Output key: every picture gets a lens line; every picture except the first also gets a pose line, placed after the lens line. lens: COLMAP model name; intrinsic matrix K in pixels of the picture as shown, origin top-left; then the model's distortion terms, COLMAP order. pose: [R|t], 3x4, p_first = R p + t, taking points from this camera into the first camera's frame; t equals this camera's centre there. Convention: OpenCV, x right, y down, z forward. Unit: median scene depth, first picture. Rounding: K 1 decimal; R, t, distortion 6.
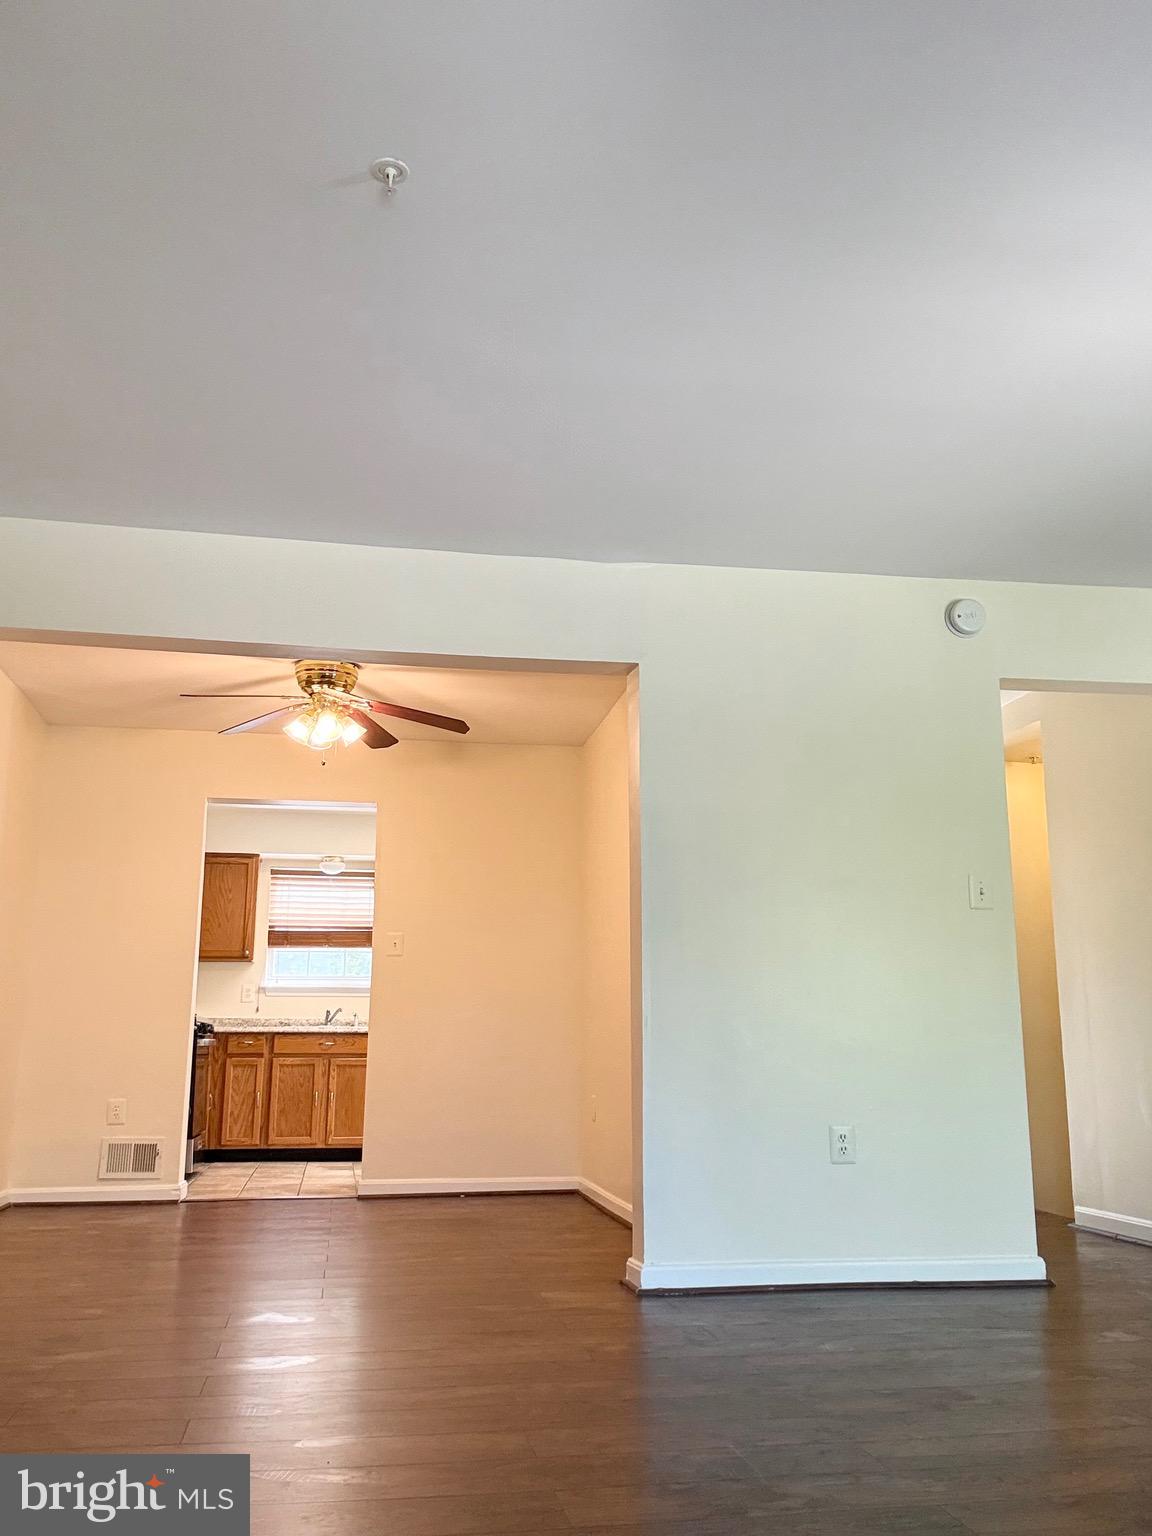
lens RADIAL K [[1324.9, 0, 571.0], [0, 1324.9, 766.1], [0, 0, 1]] dist [0.076423, -0.051914]
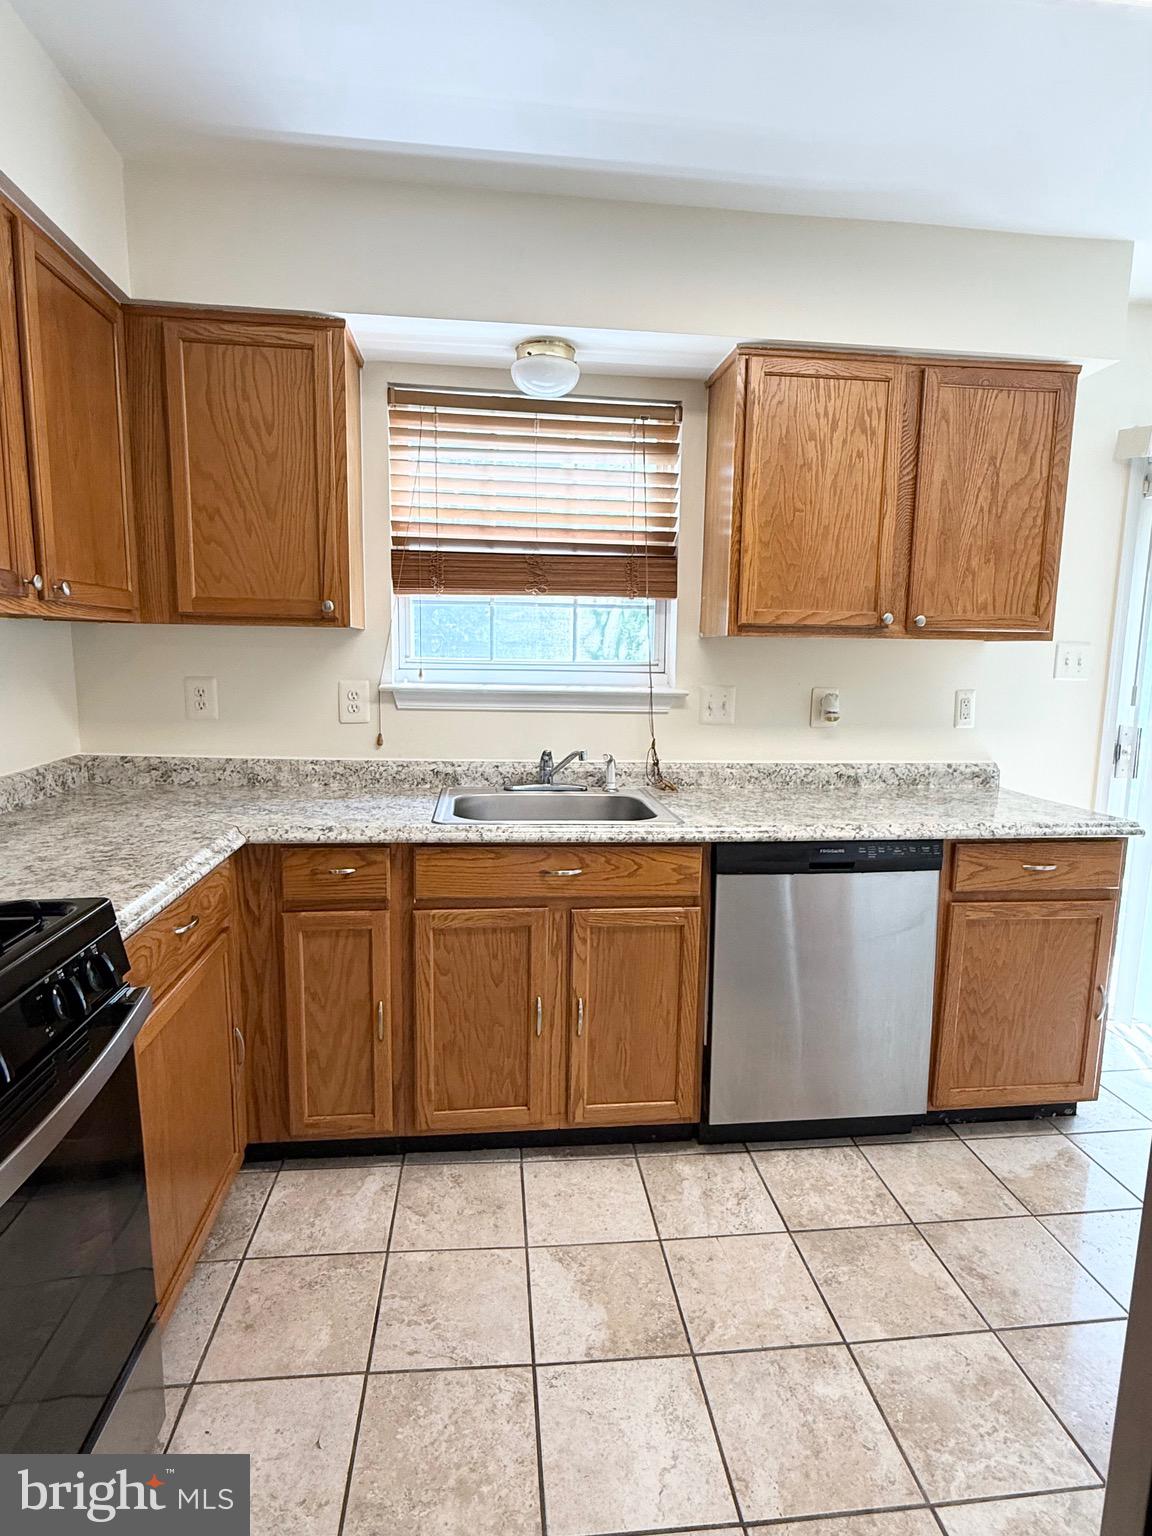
lens RADIAL K [[815.7, 0, 576.9], [0, 815.7, 777.2], [0, 0, 1]] dist [0.004594, -0.000953]
pose [[0.998078, 0.024333, -0.056994, -0.232929], [-0.002427, 0.934329, 0.356402, 0.149542], [0.061923, -0.355579, 0.932593, 1.121281]]
